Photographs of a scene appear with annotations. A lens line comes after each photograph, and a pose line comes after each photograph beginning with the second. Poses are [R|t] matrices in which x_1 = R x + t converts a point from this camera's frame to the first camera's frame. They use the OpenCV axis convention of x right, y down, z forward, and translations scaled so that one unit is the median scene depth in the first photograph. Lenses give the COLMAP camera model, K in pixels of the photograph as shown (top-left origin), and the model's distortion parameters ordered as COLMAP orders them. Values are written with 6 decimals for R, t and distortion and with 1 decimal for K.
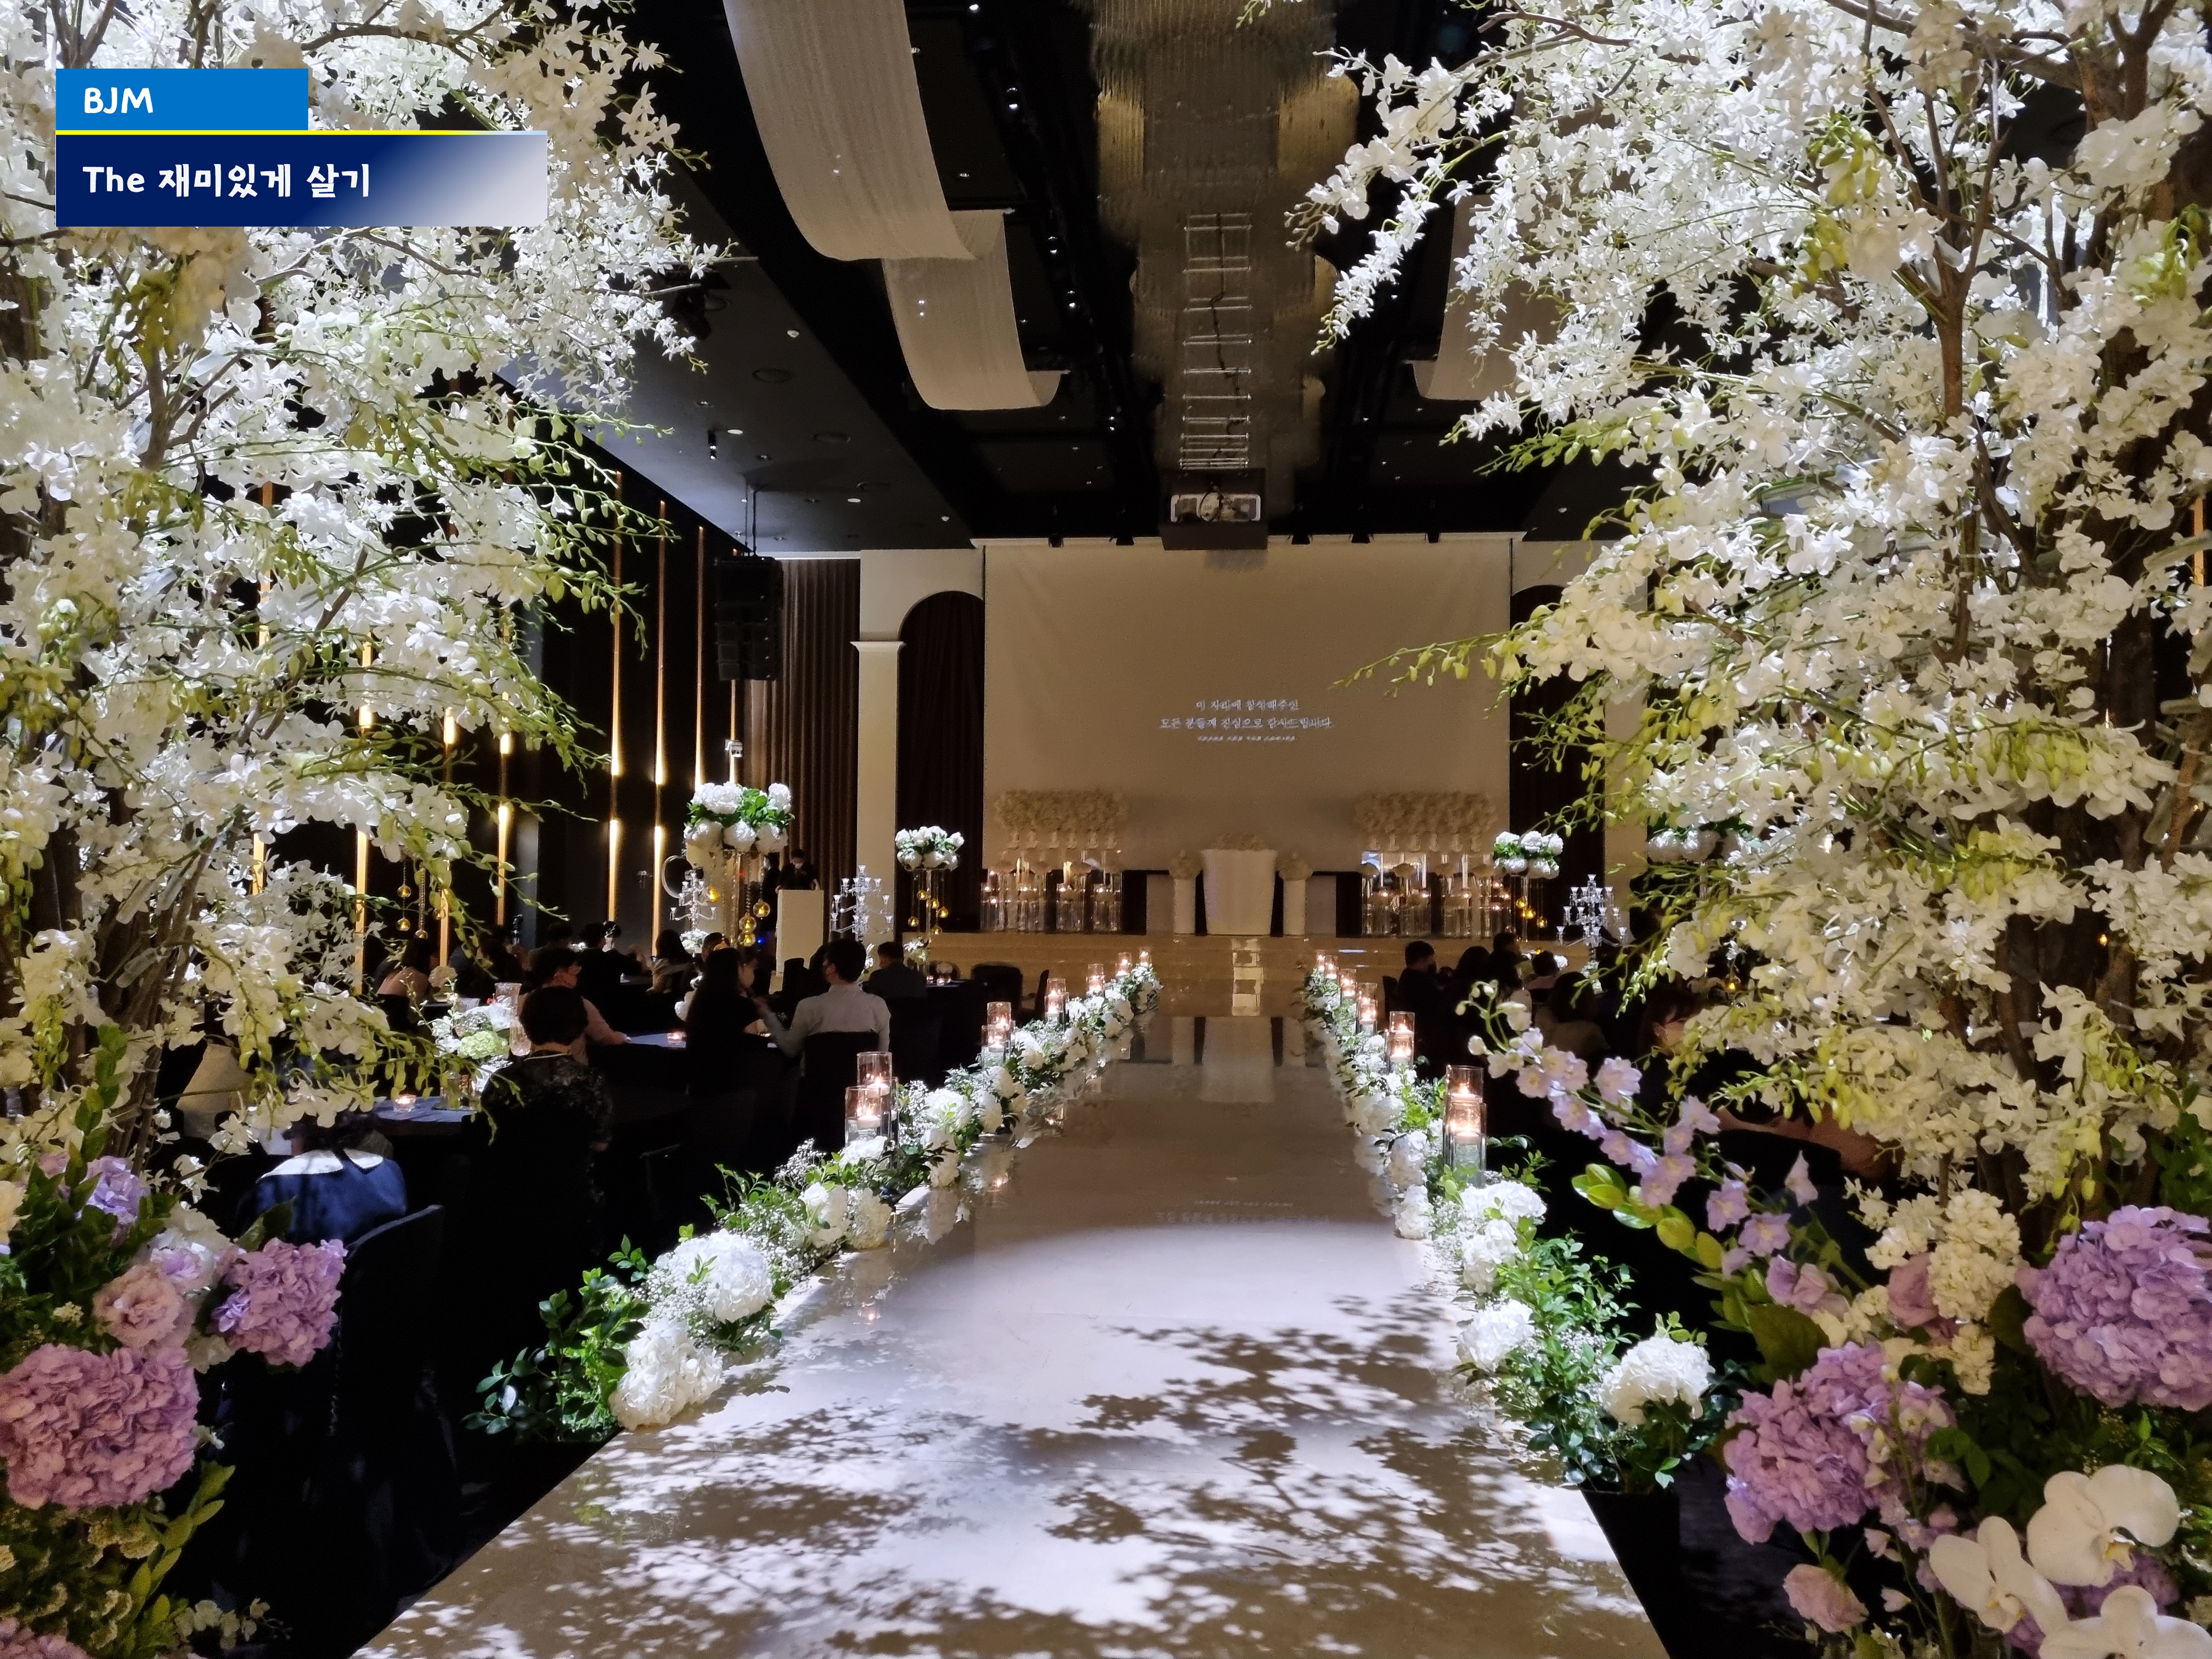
lens RADIAL K [[1674.4, 0, 1106.0], [0, 1674.4, 829.5], [0, 0, 1]] dist [0.080136, -0.069573]
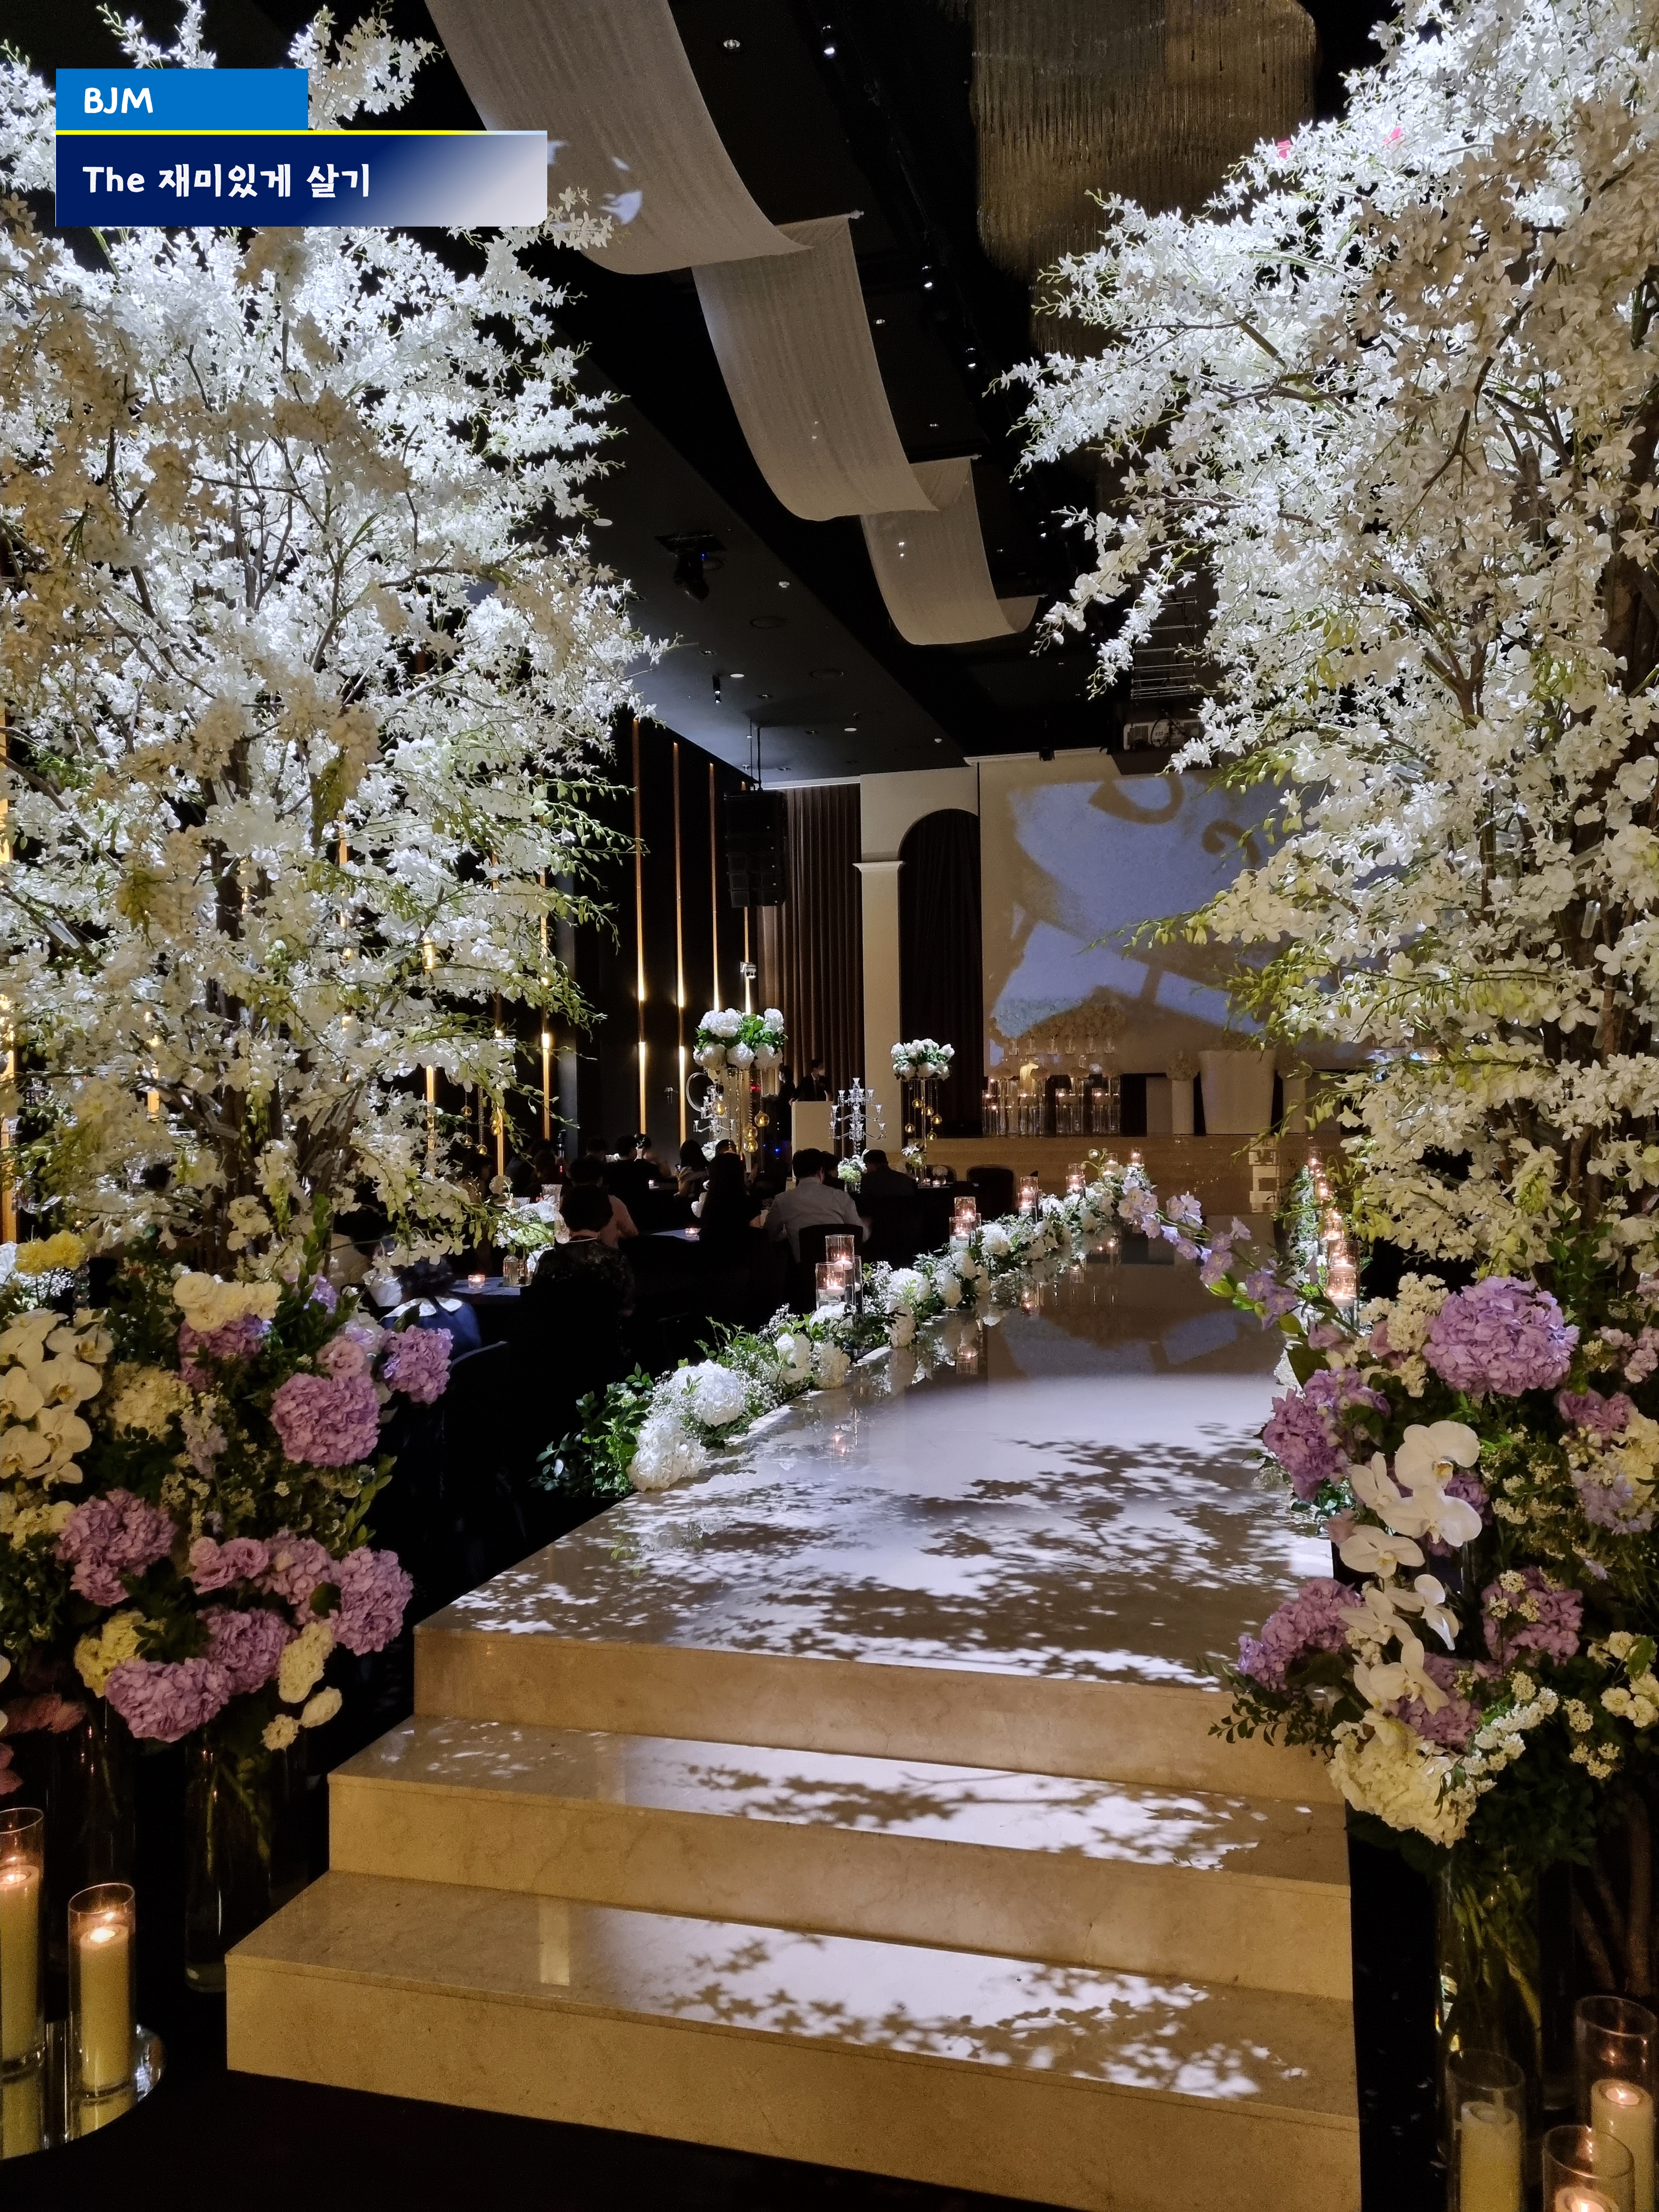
lens RADIAL K [[1674.4, 0, 829.2], [0, 1674.4, 1096.4], [0, 0, 1]] dist [0.080136, -0.069573]
pose [[0.983844, -0.026787, -0.177015, 0.137291], [0.033077, 0.998919, 0.032675, -0.012763], [0.175948, -0.038002, 0.983666, -0.354735]]
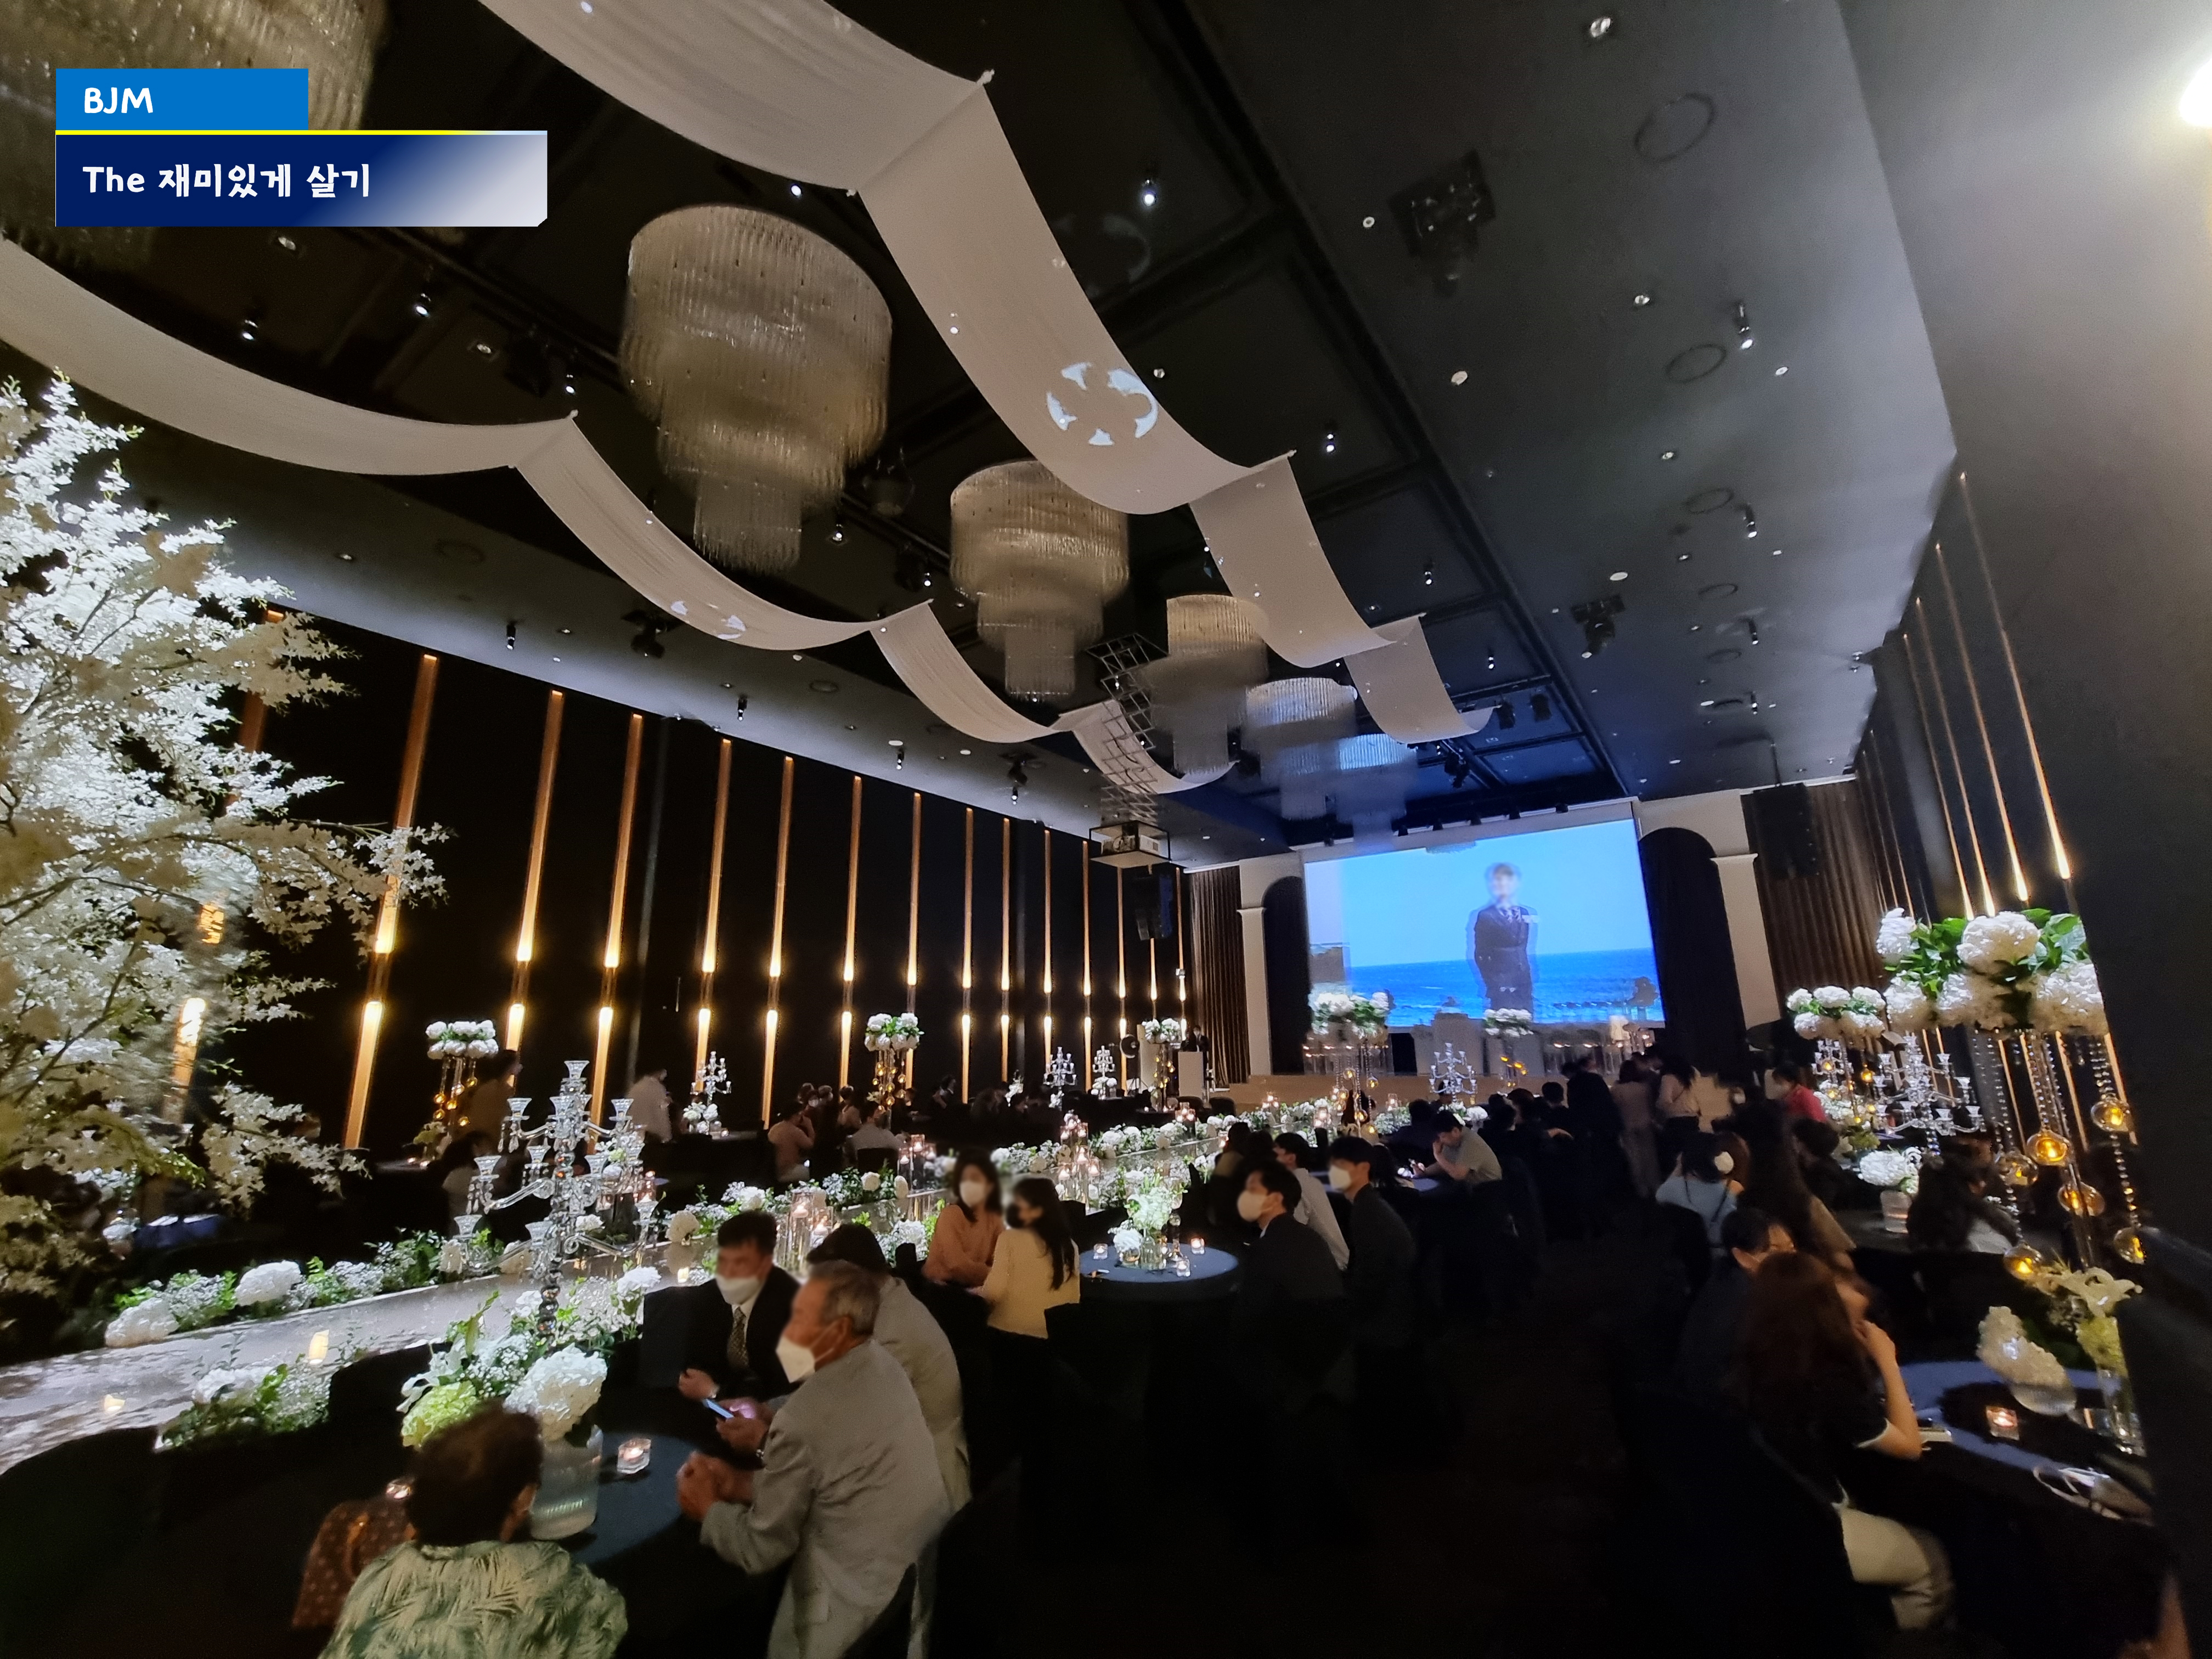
lens RADIAL K [[903.2, 0, 1106.0], [0, 903.2, 829.5], [0, 0, 1]] dist [0.000106, 0.000045]
pose [[0.840405, -0.146651, -0.521740, 2.370001], [0.044965, 0.978242, -0.202536, -0.044142], [0.540090, 0.146753, 0.828714, 0.843199]]
